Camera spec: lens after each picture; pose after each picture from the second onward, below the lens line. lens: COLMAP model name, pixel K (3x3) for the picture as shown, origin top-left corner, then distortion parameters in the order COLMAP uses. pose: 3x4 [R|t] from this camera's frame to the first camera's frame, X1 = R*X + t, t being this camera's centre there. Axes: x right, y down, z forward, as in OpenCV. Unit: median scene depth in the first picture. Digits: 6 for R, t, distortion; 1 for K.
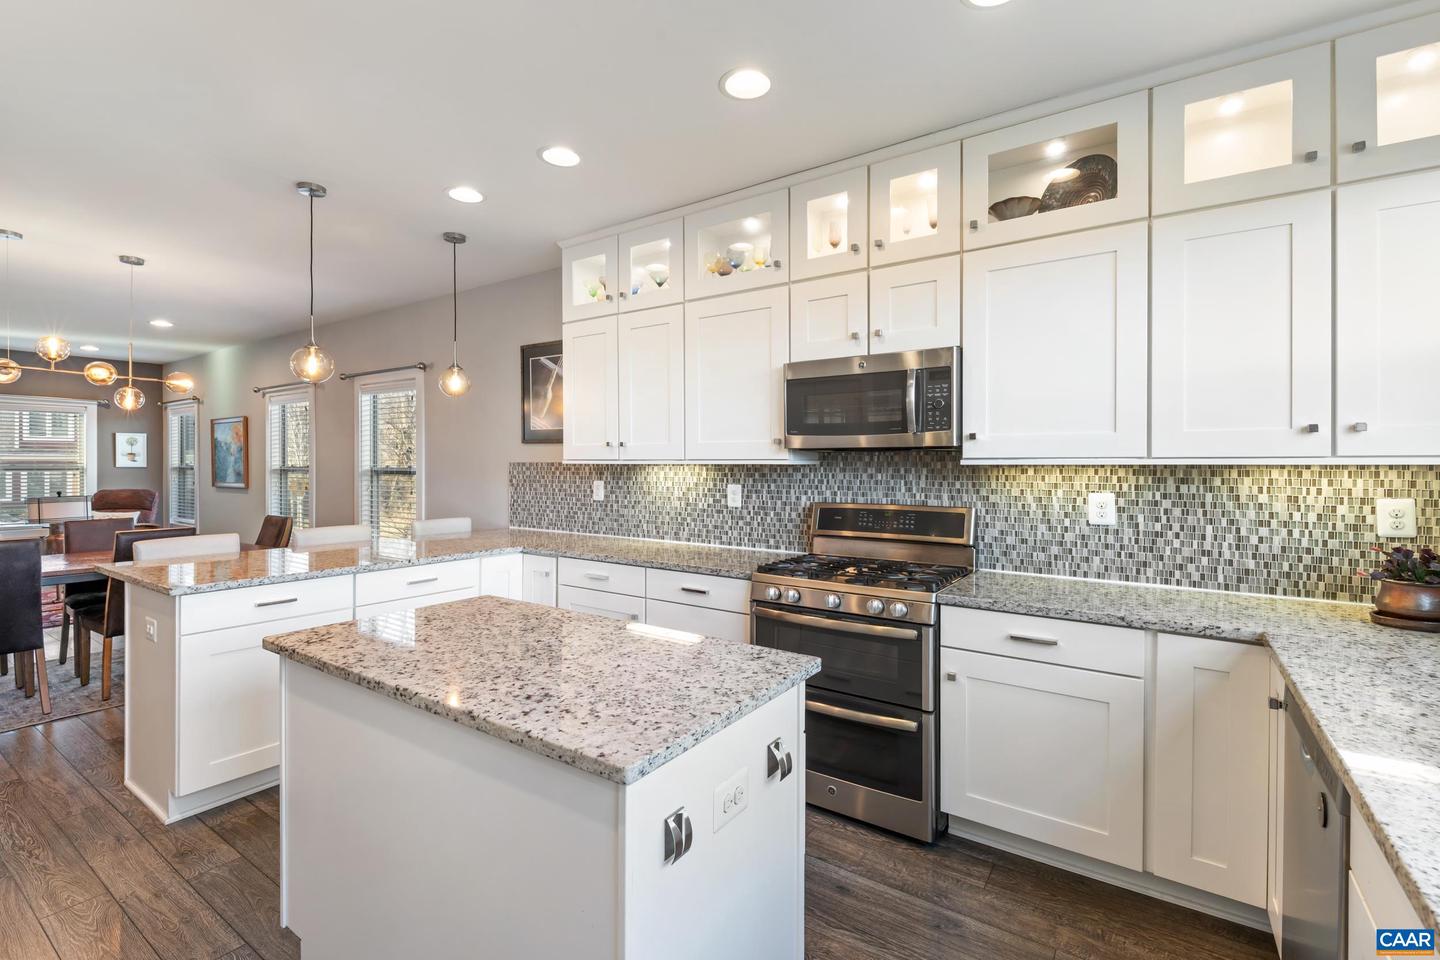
lens RADIAL K [[647.0, 0, 716.8], [0, 647.0, 472.9], [0, 0, 1]] dist [0.003452, -0.000150]
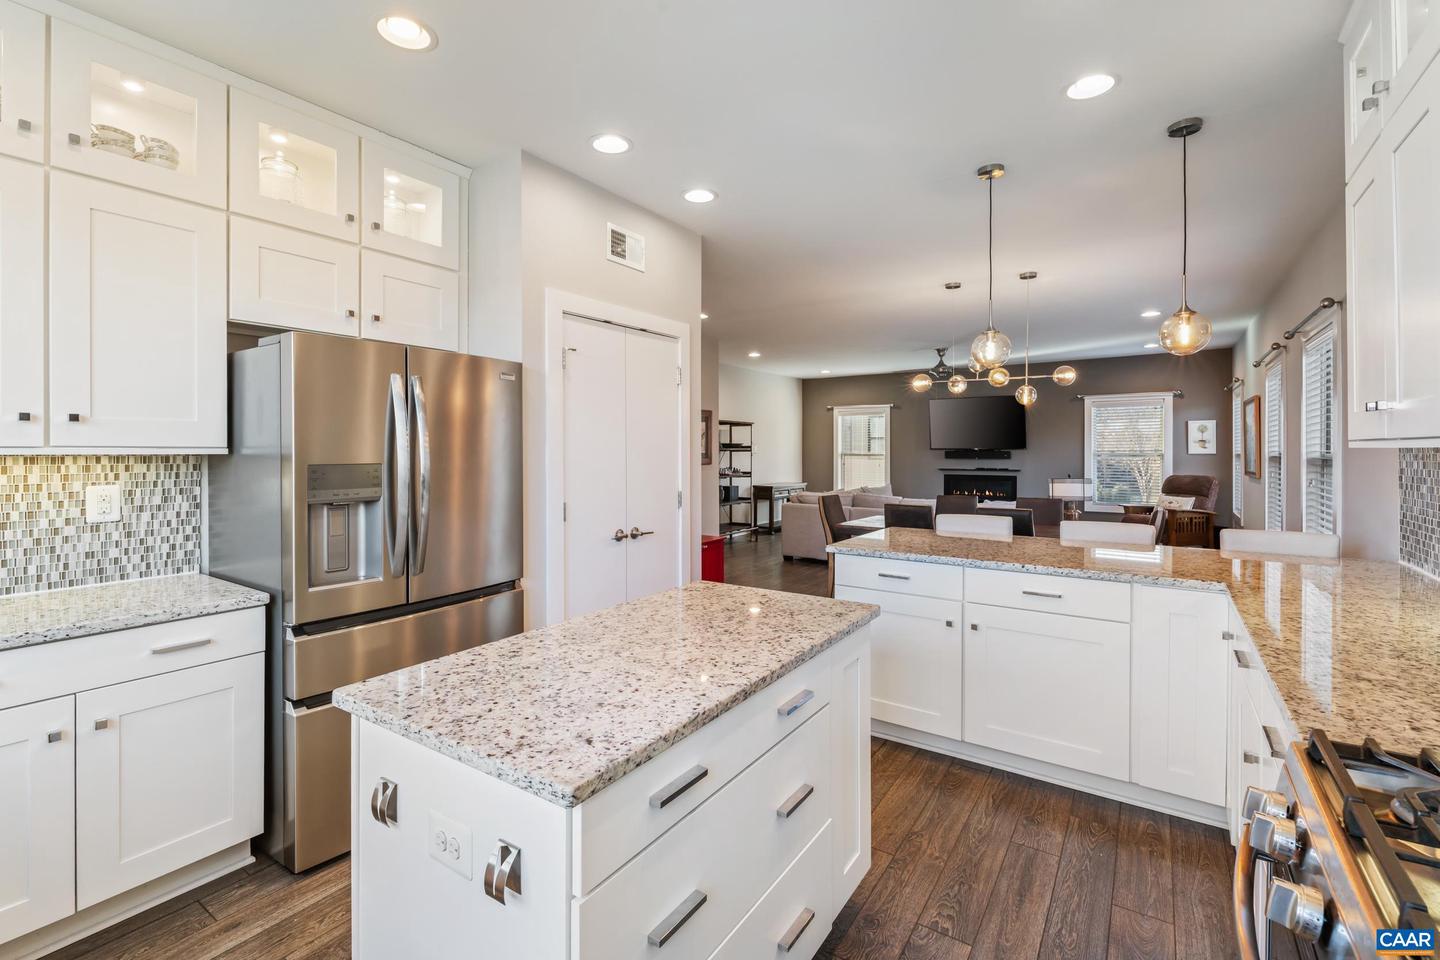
lens RADIAL K [[647.0, 0, 682.0], [0, 647.0, 454.2], [0, 0, 1]] dist [0.003452, -0.000150]
pose [[-0.023630, -0.000855, -0.999720, 0.690471], [-0.006635, 0.999978, -0.000698, -0.010133], [0.999699, 0.006616, -0.023635, 1.048238]]
